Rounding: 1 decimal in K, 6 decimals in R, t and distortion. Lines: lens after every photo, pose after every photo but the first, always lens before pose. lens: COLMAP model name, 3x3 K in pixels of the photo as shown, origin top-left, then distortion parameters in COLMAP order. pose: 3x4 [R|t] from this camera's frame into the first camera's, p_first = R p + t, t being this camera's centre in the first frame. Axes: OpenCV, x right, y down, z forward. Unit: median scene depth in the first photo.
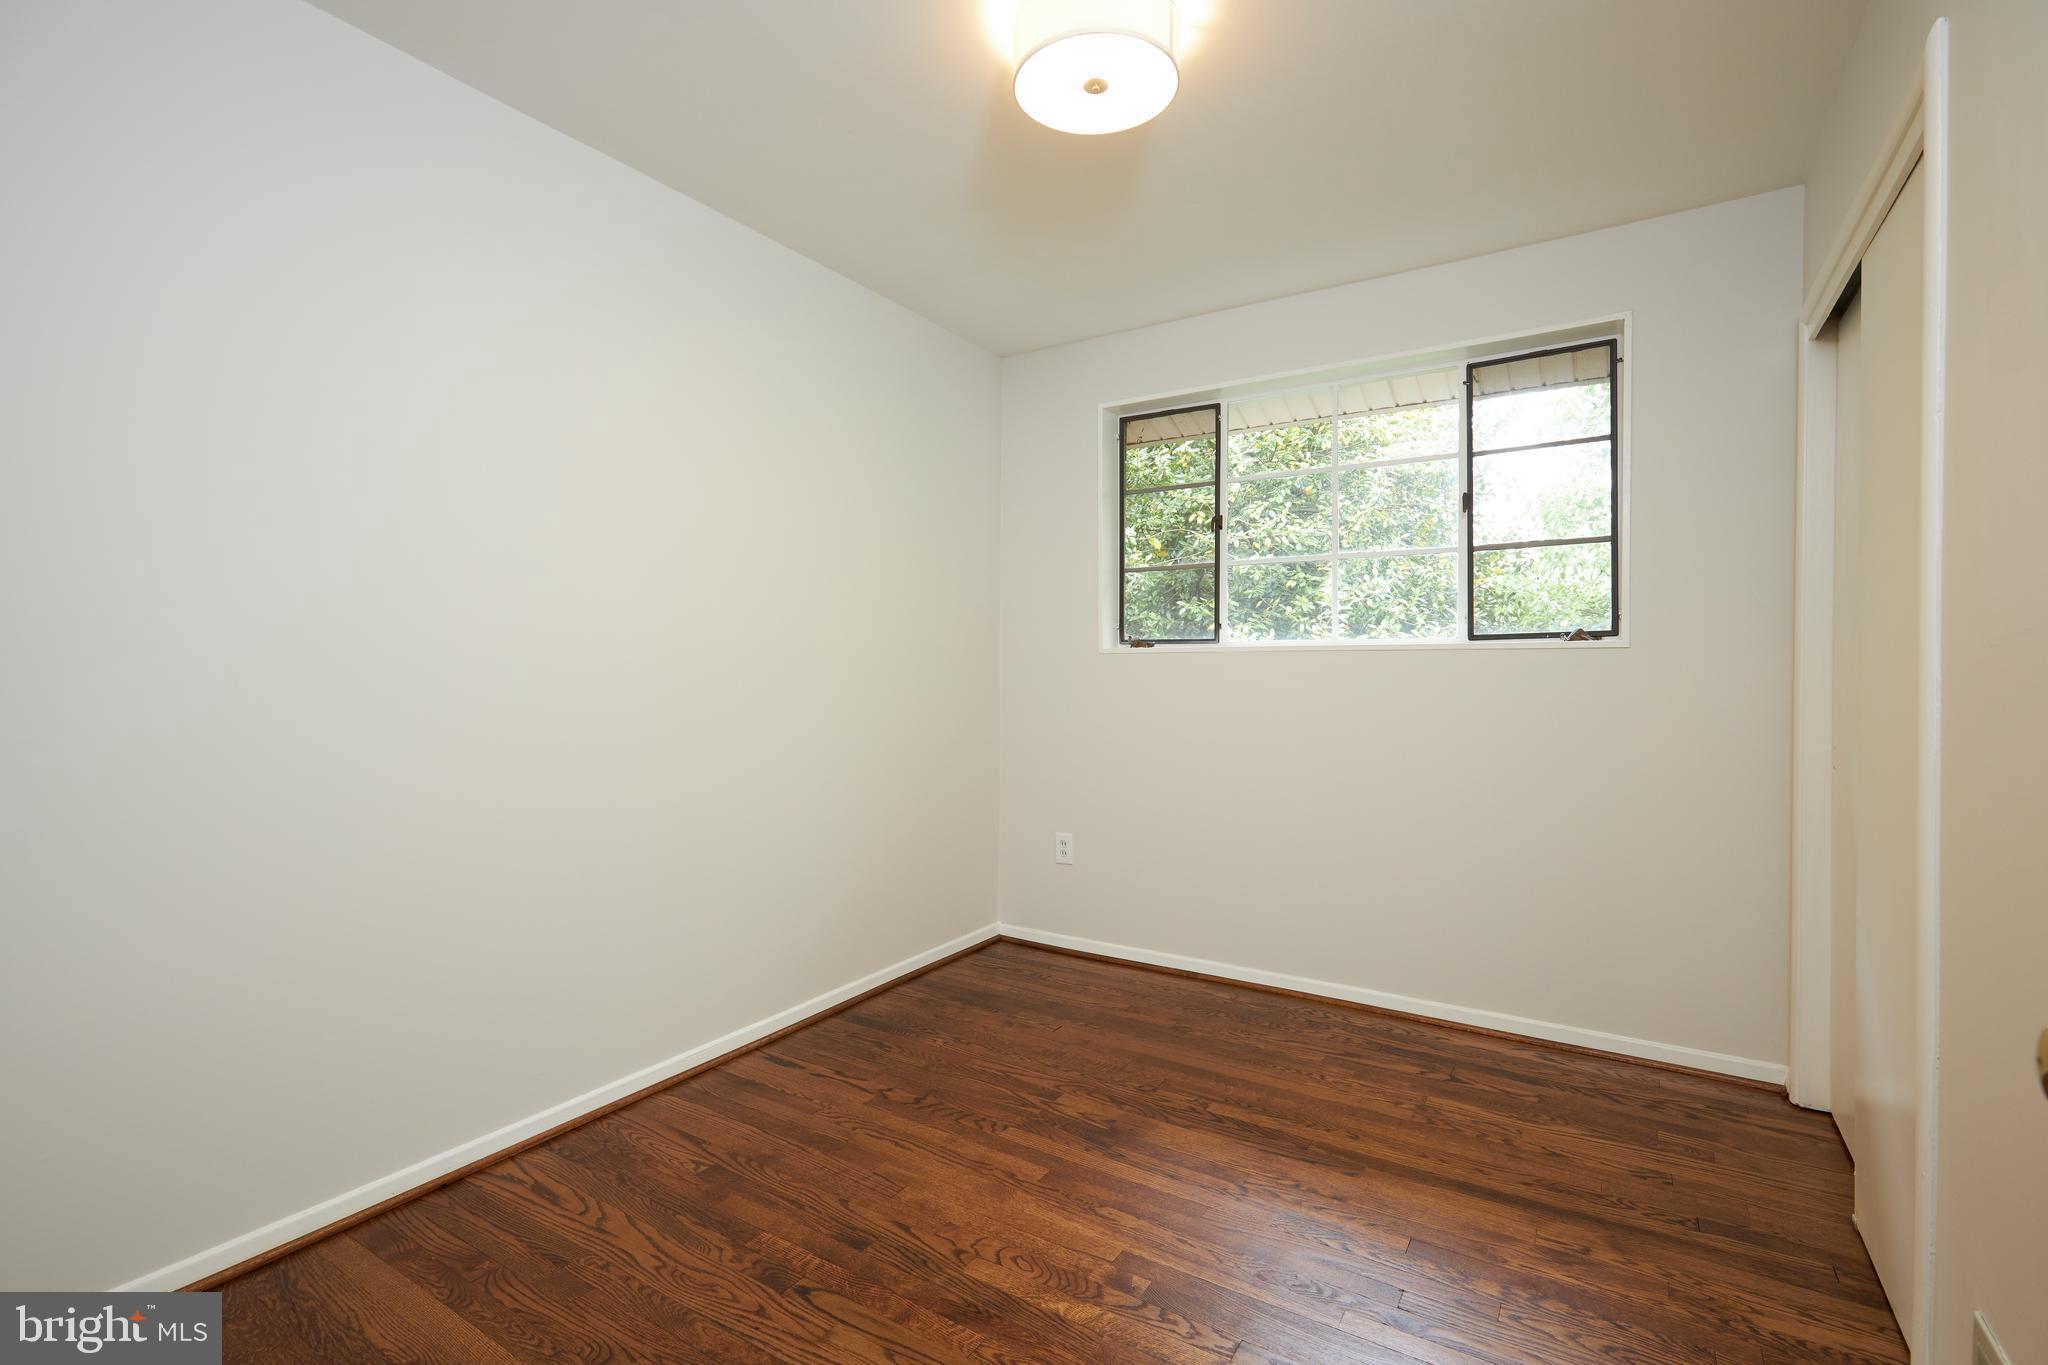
lens RADIAL K [[928.8, 0, 1029.1], [0, 928.8, 681.3], [0, 0, 1]] dist [0.000482, -0.003033]
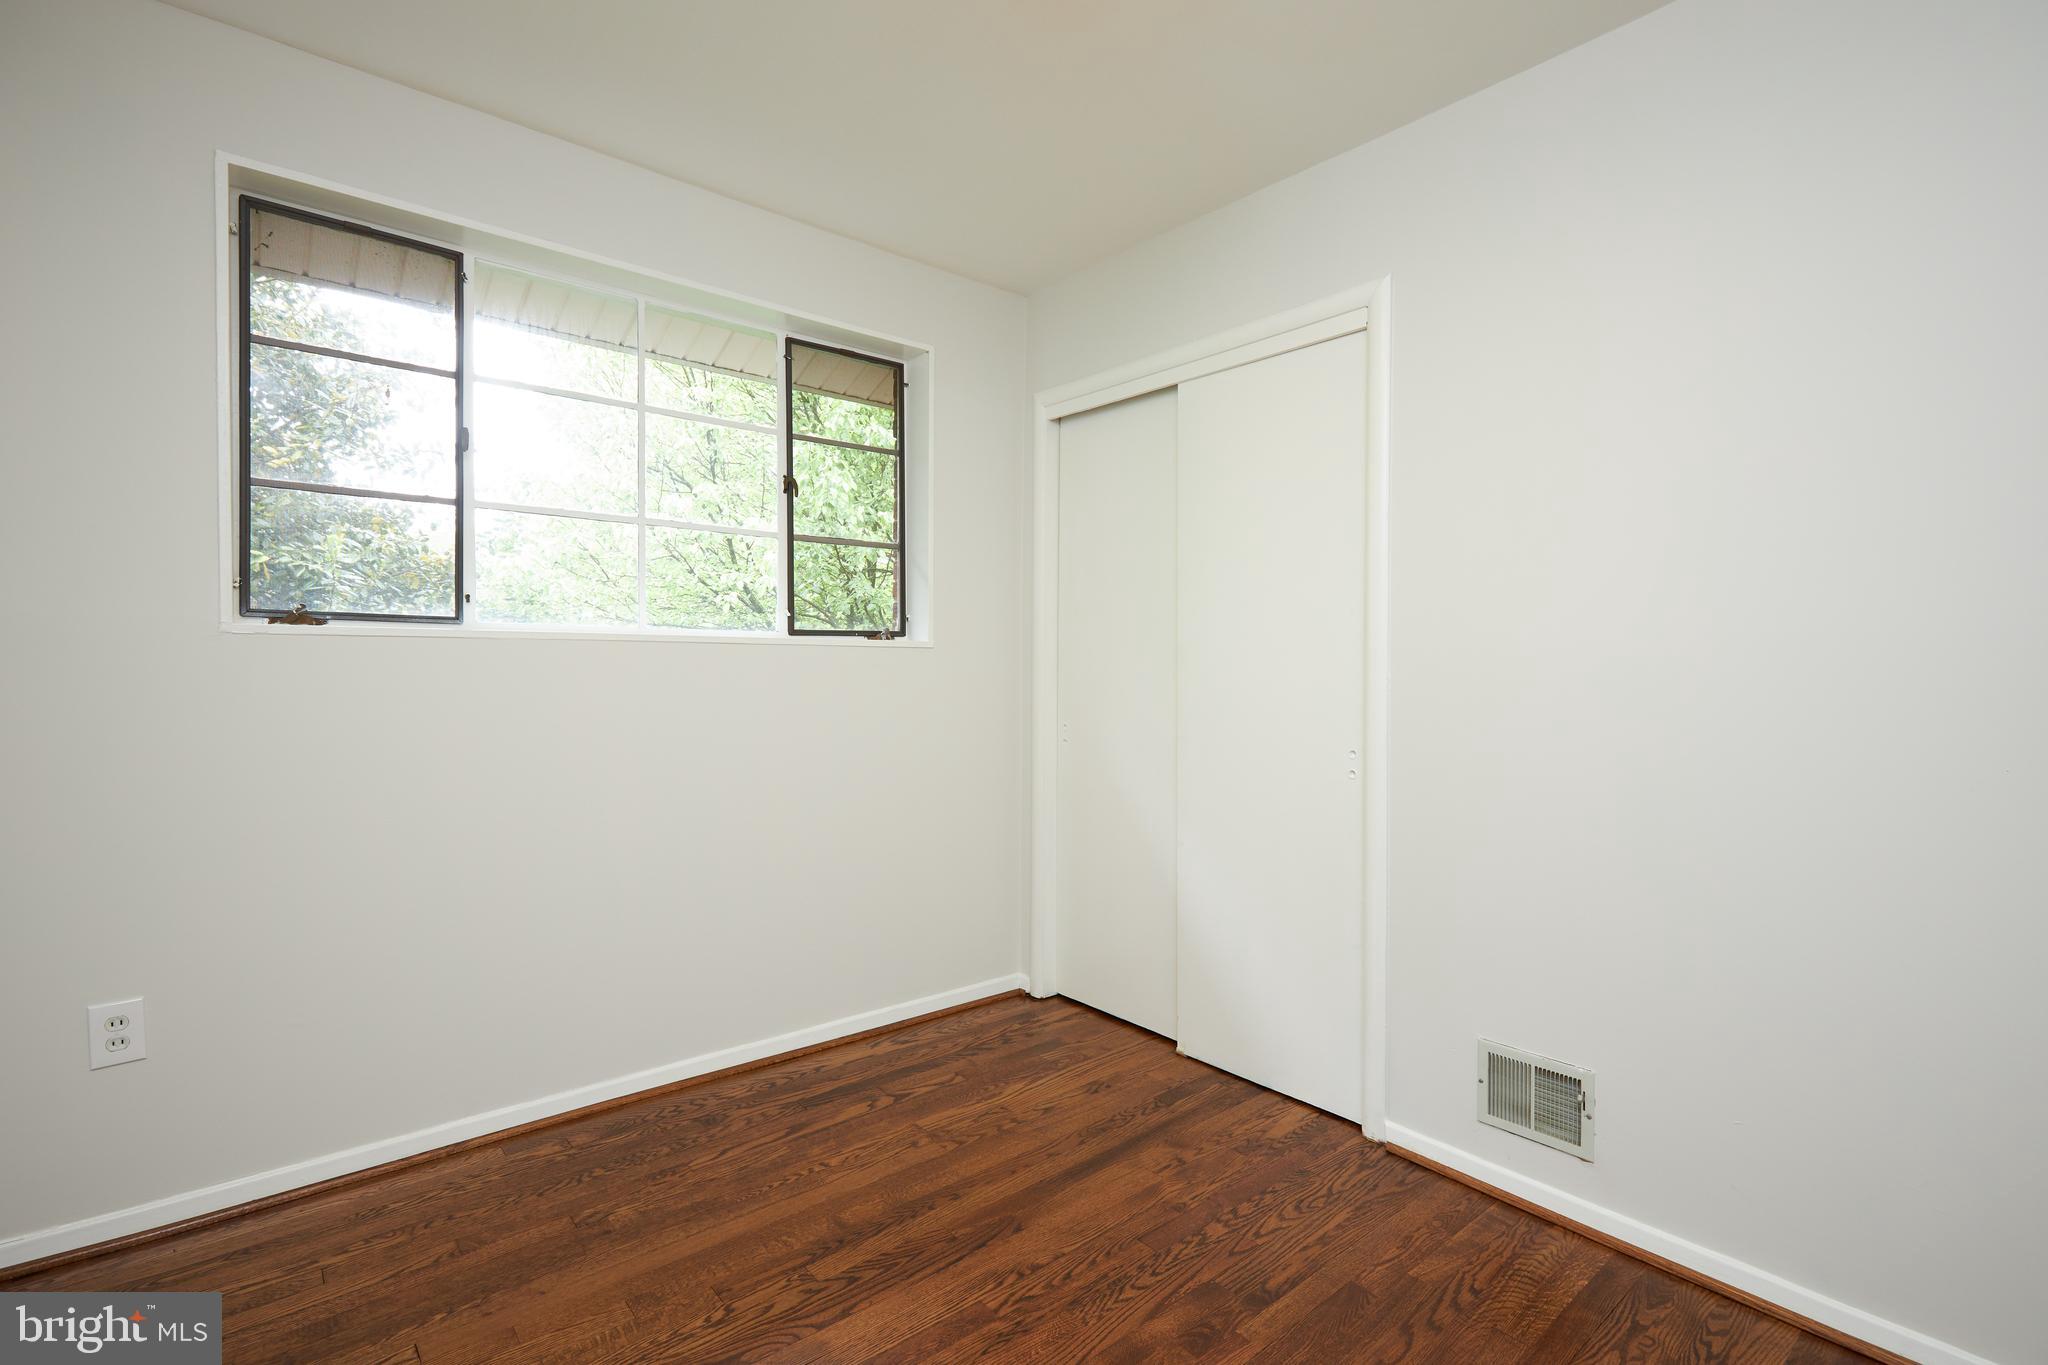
lens RADIAL K [[928.8, 0, 1029.1], [0, 928.8, 681.3], [0, 0, 1]] dist [0.000482, -0.003033]
pose [[0.299608, -0.012049, 0.953986, -0.389043], [0.008746, 0.999913, 0.009882, -0.005605], [-0.954022, 0.005383, 0.299687, 0.558539]]
